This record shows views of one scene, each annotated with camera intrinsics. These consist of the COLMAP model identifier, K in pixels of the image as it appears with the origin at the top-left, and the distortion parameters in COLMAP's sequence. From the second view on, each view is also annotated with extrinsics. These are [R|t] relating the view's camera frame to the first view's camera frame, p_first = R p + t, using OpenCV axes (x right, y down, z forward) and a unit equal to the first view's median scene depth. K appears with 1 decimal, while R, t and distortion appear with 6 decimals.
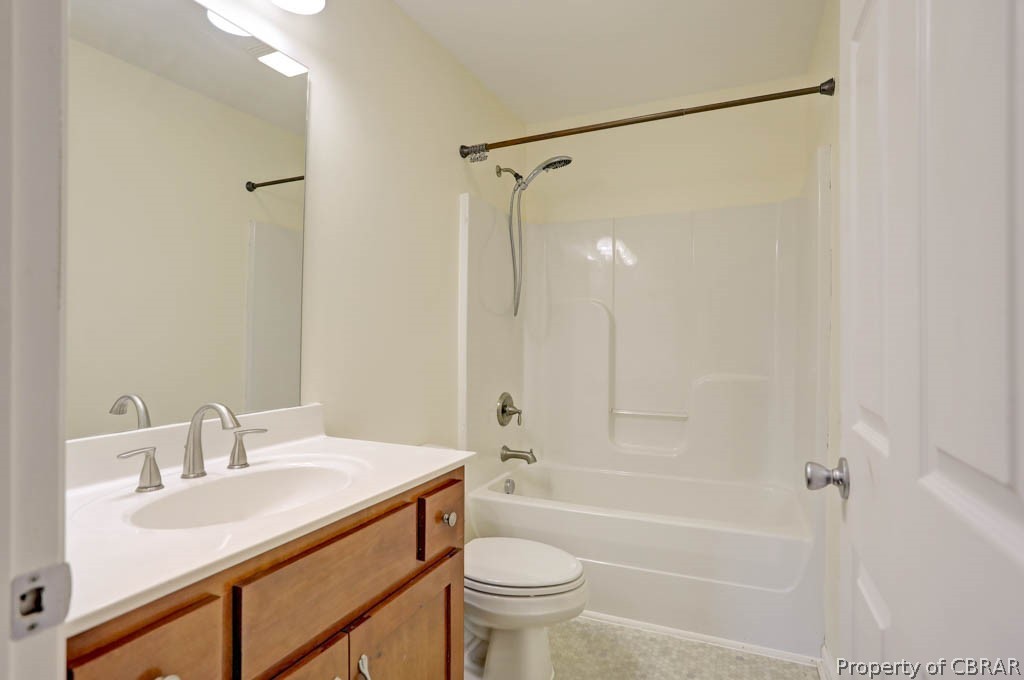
lens RADIAL K [[505.5, 0, 513.5], [0, 505.5, 340.1], [0, 0, 1]] dist [-0.025375, 0.000212]
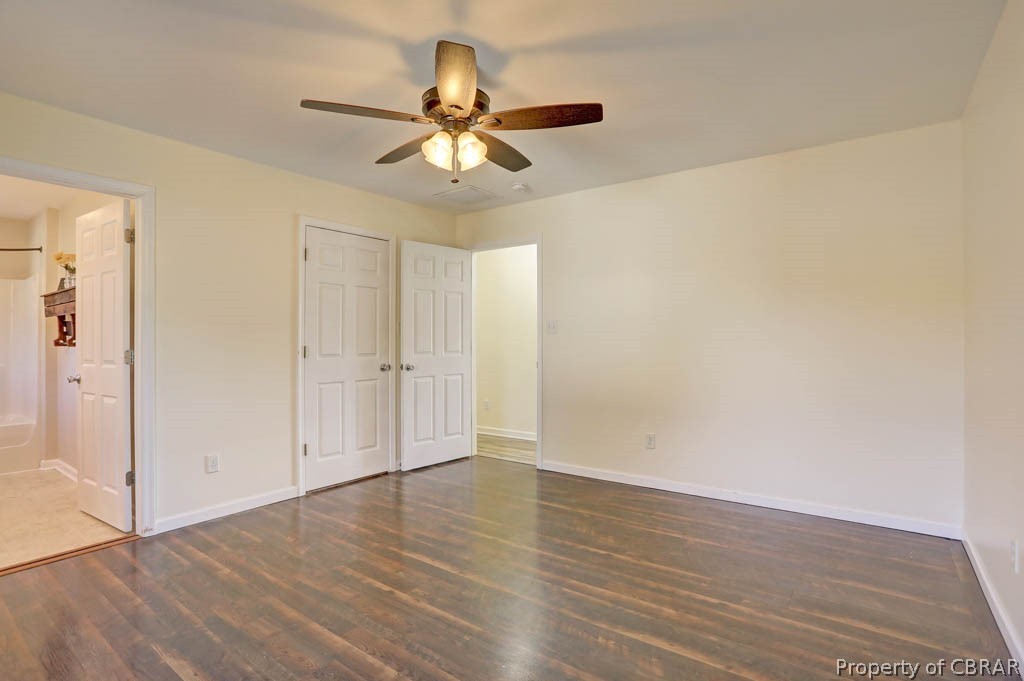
lens RADIAL K [[505.5, 0, 510.1], [0, 505.5, 343.8], [0, 0, 1]] dist [-0.025375, 0.000212]
pose [[0.215402, -0.003571, 0.976519, -2.057705], [-0.004872, 0.999977, 0.004731, -0.018518], [-0.976513, -0.005776, 0.215380, -2.676994]]
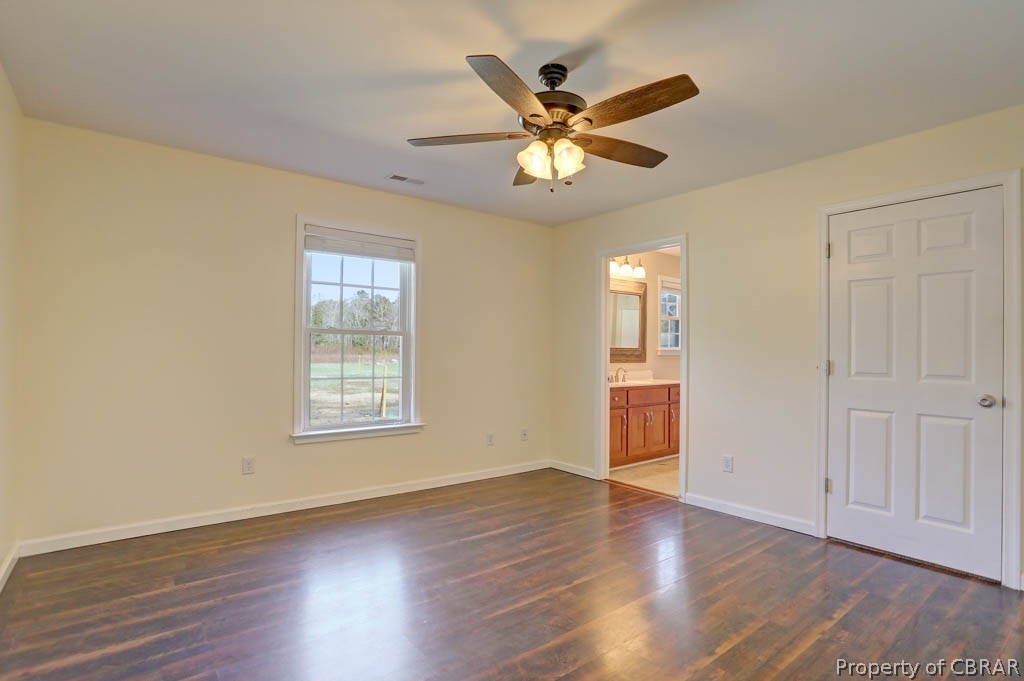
lens RADIAL K [[505.5, 0, 510.2], [0, 505.5, 337.4], [0, 0, 1]] dist [-0.025375, 0.000212]
pose [[0.897735, 0.004576, -0.440512, 0.550620], [-0.011816, 0.999836, -0.013695, -0.046094], [0.440378, 0.017499, 0.897642, -3.884391]]
